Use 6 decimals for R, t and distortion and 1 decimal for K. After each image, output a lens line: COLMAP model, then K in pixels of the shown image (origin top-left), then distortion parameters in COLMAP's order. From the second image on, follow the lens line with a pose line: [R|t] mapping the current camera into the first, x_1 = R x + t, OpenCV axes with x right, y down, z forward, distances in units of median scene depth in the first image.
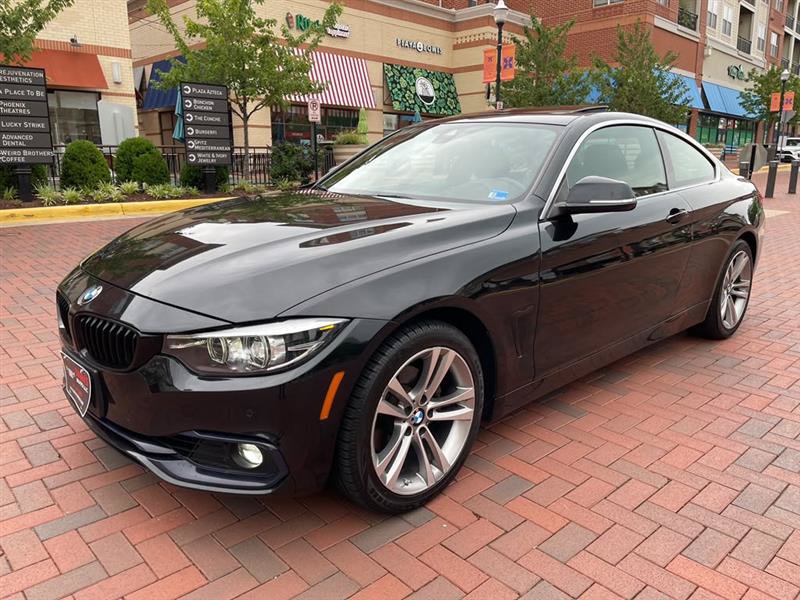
lens RADIAL K [[592.9, 0, 390.6], [0, 592.9, 288.6], [0, 0, 1]] dist [0.073836, -0.105734]
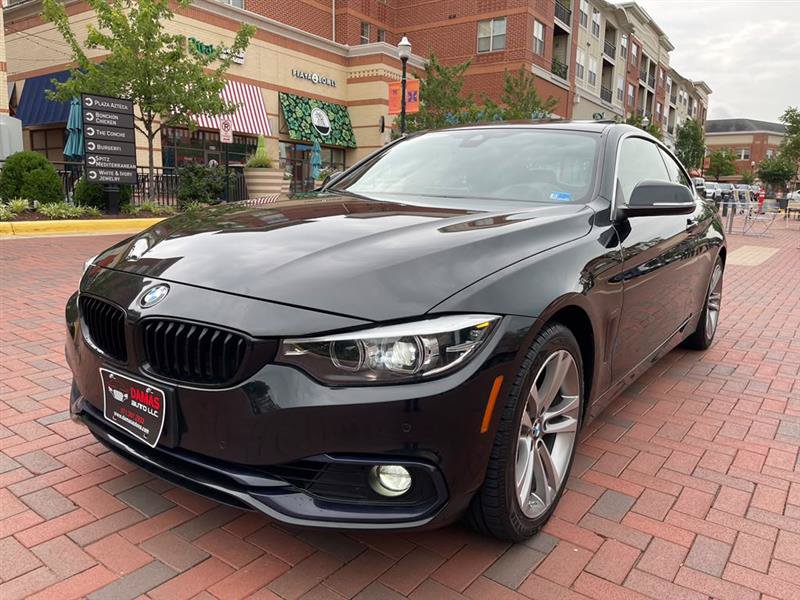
lens RADIAL K [[594.7, 0, 390.9], [0, 594.7, 282.9], [0, 0, 1]] dist [0.072019, -0.101936]
pose [[0.982923, -0.002865, 0.183998, -0.050871], [0.013942, 0.998164, -0.058939, 0.006850], [-0.183491, 0.060497, 0.981158, 0.021294]]
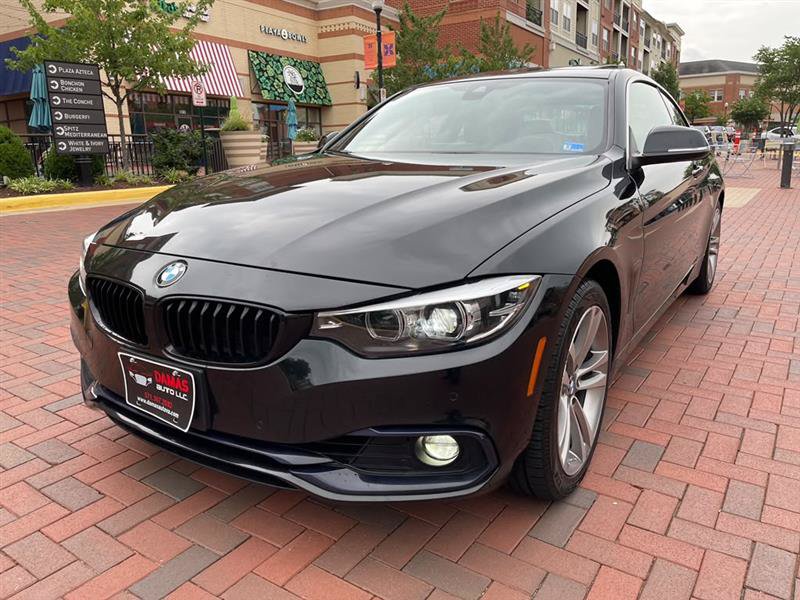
lens RADIAL K [[594.6, 0, 400.9], [0, 594.6, 280.5], [0, 0, 1]] dist [0.083346, -0.117588]
pose [[0.972078, -0.068622, 0.224399, -0.059082], [0.068730, 0.997608, 0.007339, 0.005020], [-0.224366, 0.008289, 0.974470, 0.027952]]
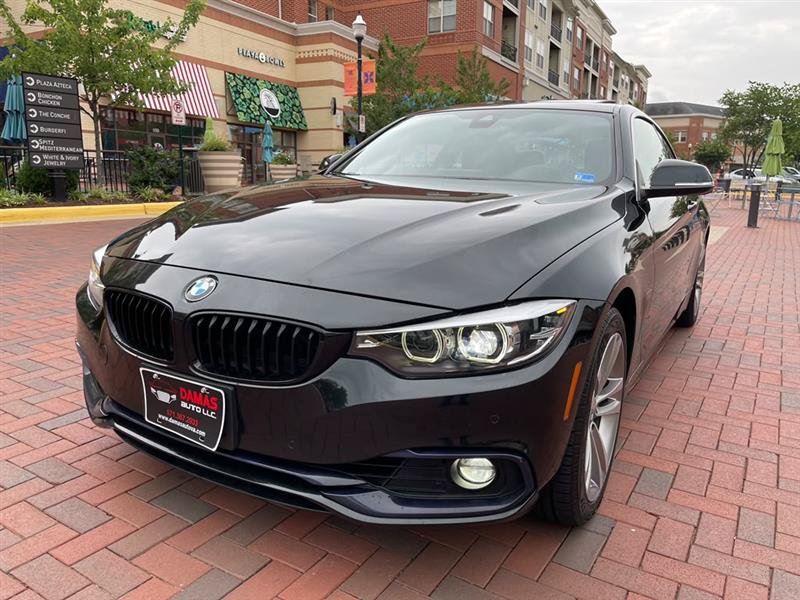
lens RADIAL K [[594.9, 0, 399.3], [0, 594.9, 291.5], [0, 0, 1]] dist [0.078668, -0.111200]
pose [[0.961460, -0.034825, 0.272731, -0.071145], [0.040900, 0.999025, -0.016619, 0.005524], [-0.271886, 0.027133, 0.961947, 0.031420]]
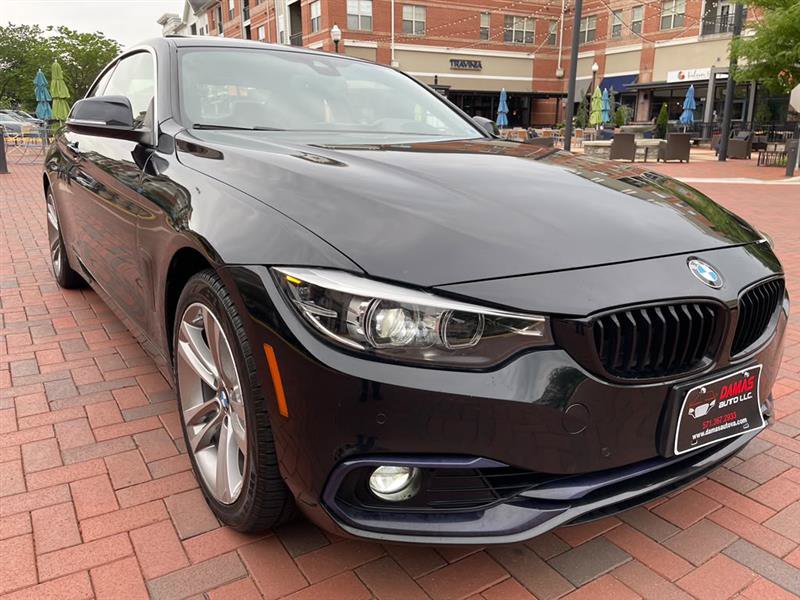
lens RADIAL K [[594.9, 0, 399.3], [0, 594.9, 291.5], [0, 0, 1]] dist [0.078668, -0.111200]
pose [[0.200711, -0.247999, 0.947740, -0.182155], [0.203841, 0.956825, 0.207207, -0.026605], [-0.958209, 0.151599, 0.242598, 0.178225]]
